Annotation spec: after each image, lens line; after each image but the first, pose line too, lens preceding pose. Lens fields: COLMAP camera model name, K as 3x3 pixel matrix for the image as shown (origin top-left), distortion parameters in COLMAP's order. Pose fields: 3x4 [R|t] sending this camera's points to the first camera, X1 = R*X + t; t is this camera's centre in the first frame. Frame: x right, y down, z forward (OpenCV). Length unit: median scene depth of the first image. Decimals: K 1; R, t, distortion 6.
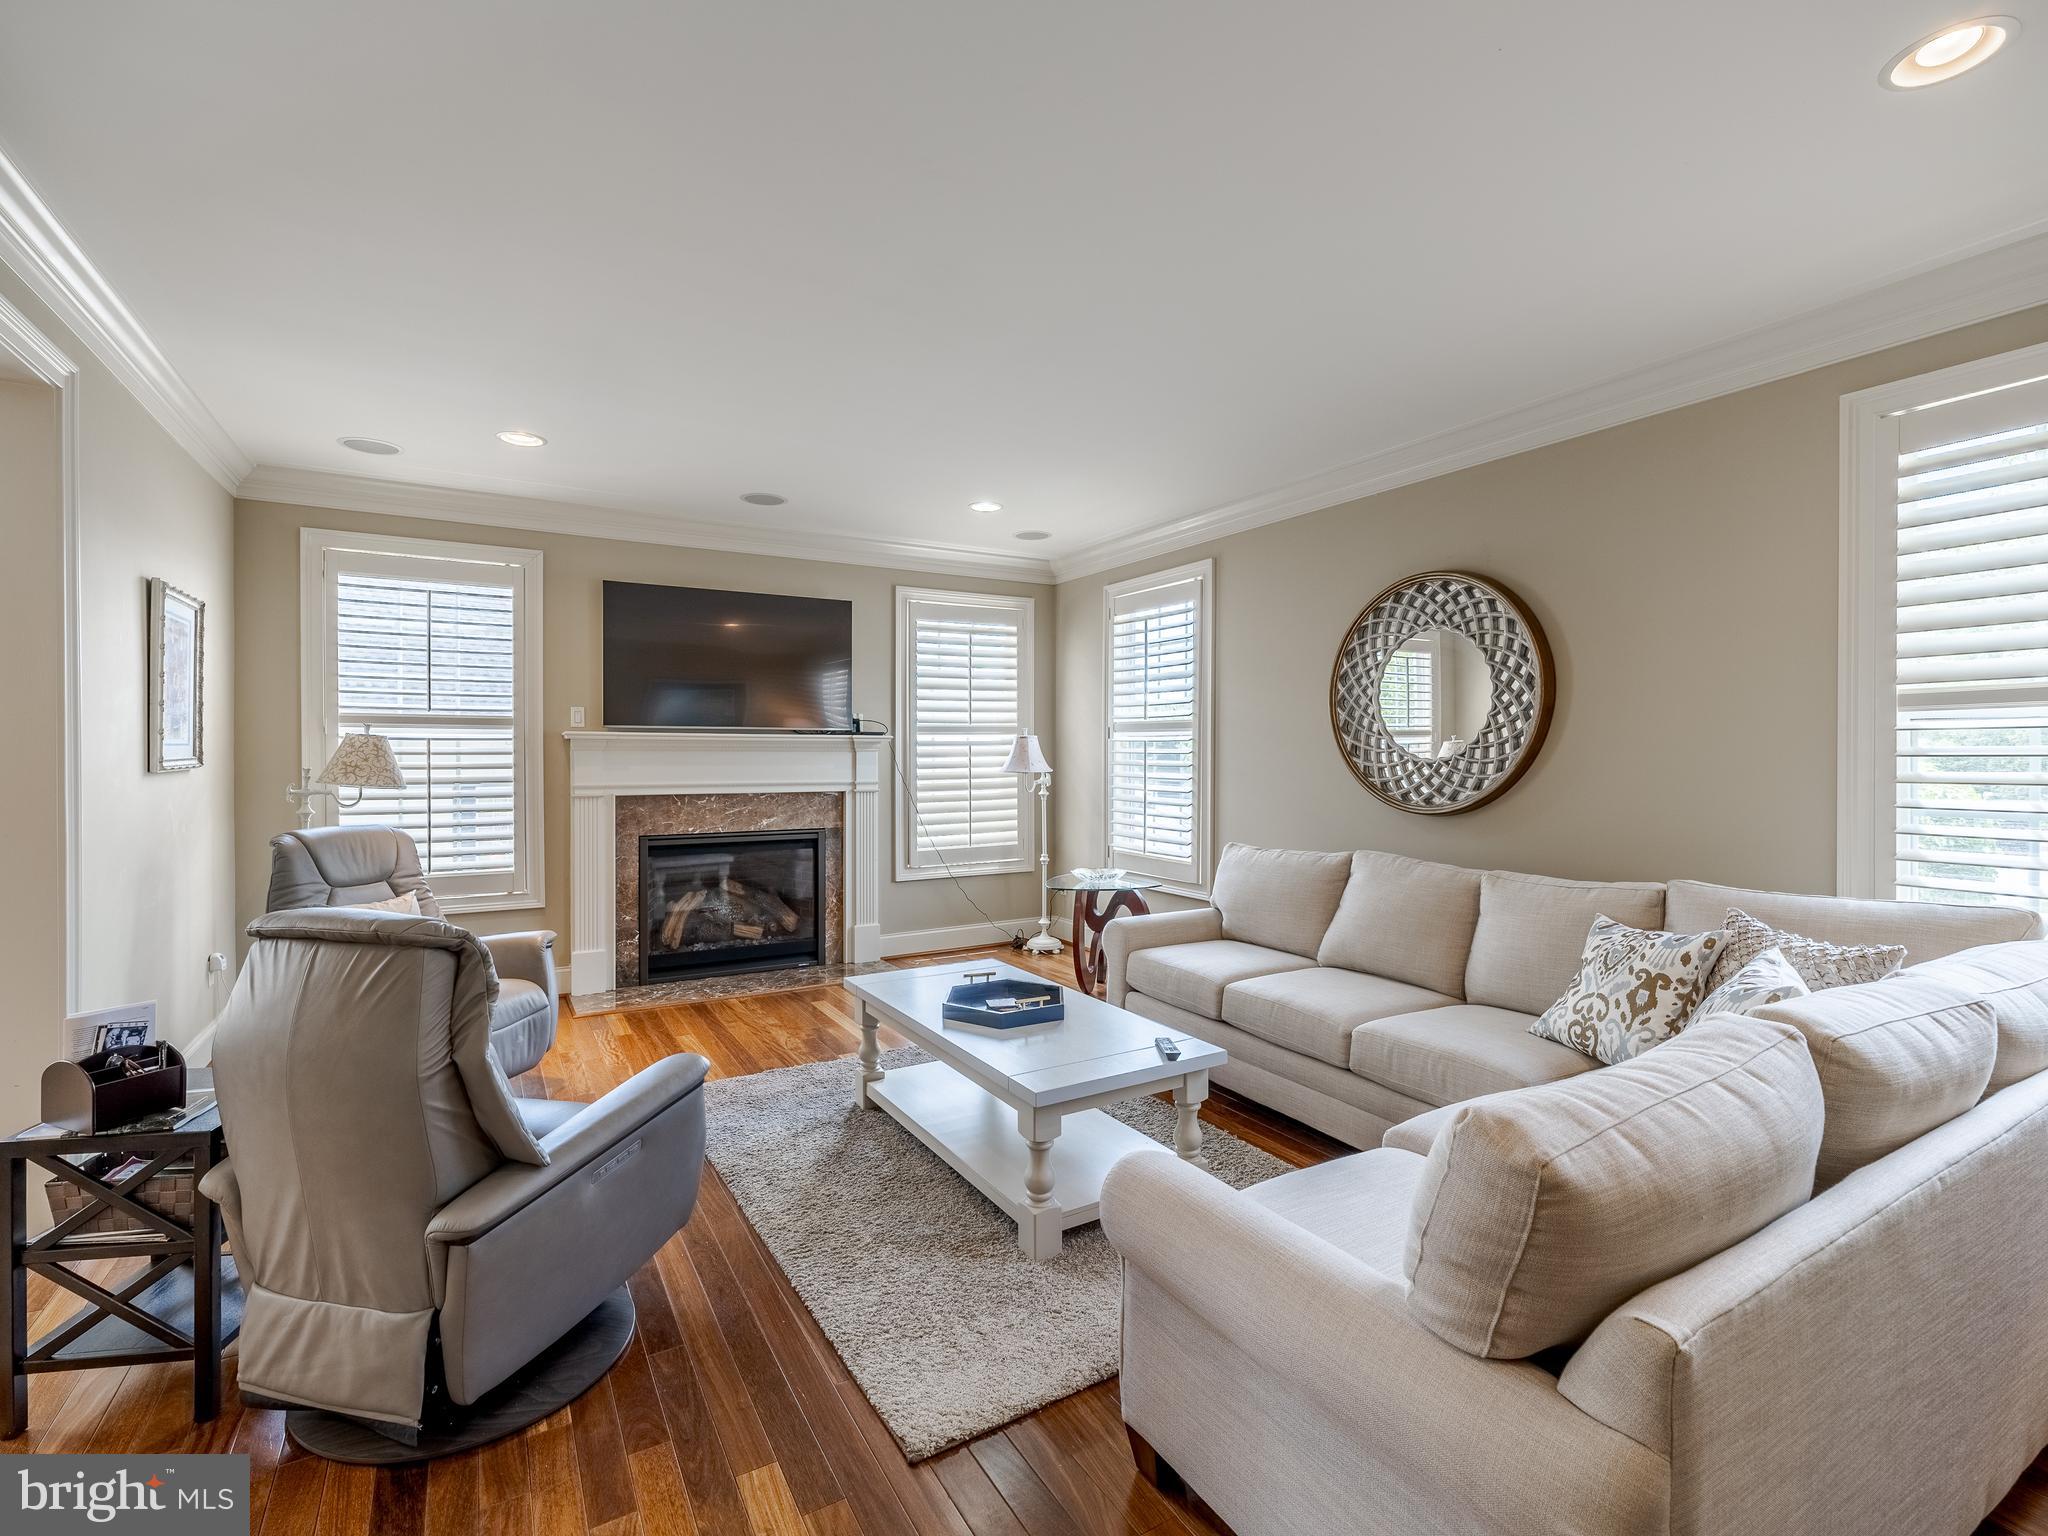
lens RADIAL K [[934.9, 0, 1019.9], [0, 934.9, 762.2], [0, 0, 1]] dist [0.004447, 0.000426]
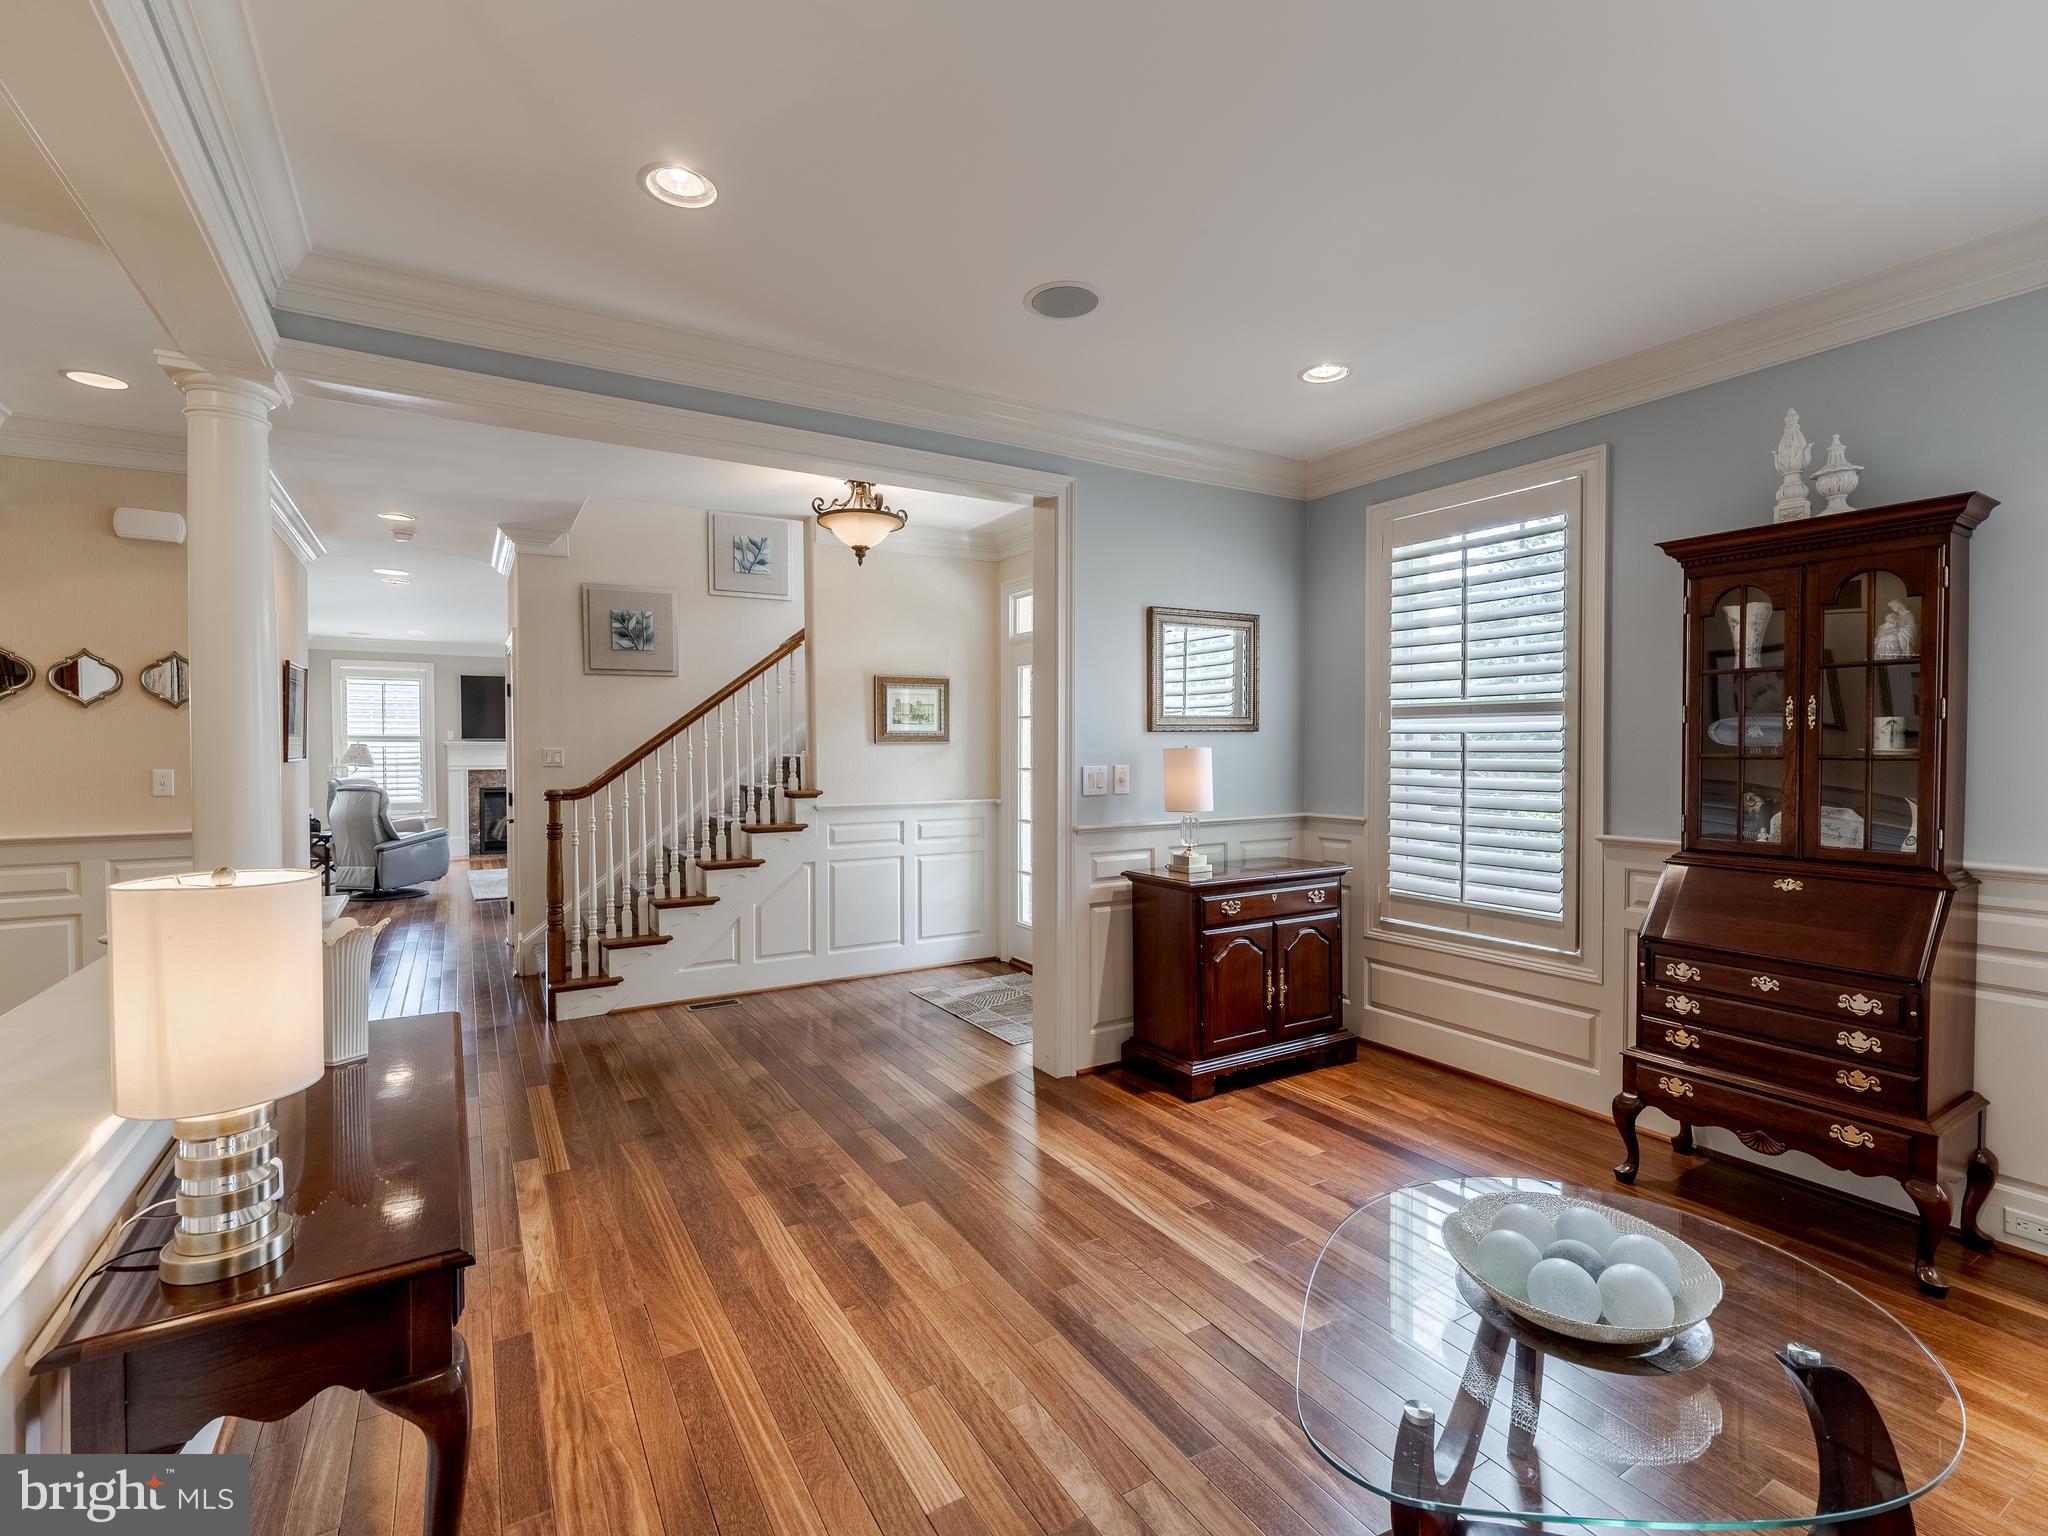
lens RADIAL K [[934.9, 0, 1026.7], [0, 934.9, 754.5], [0, 0, 1]] dist [0.004447, 0.000426]
pose [[0.999830, -0.004224, 0.017946, 0.897609], [0.004279, 0.999986, -0.003039, 0.010534], [-0.017933, 0.003115, 0.999834, -1.321867]]
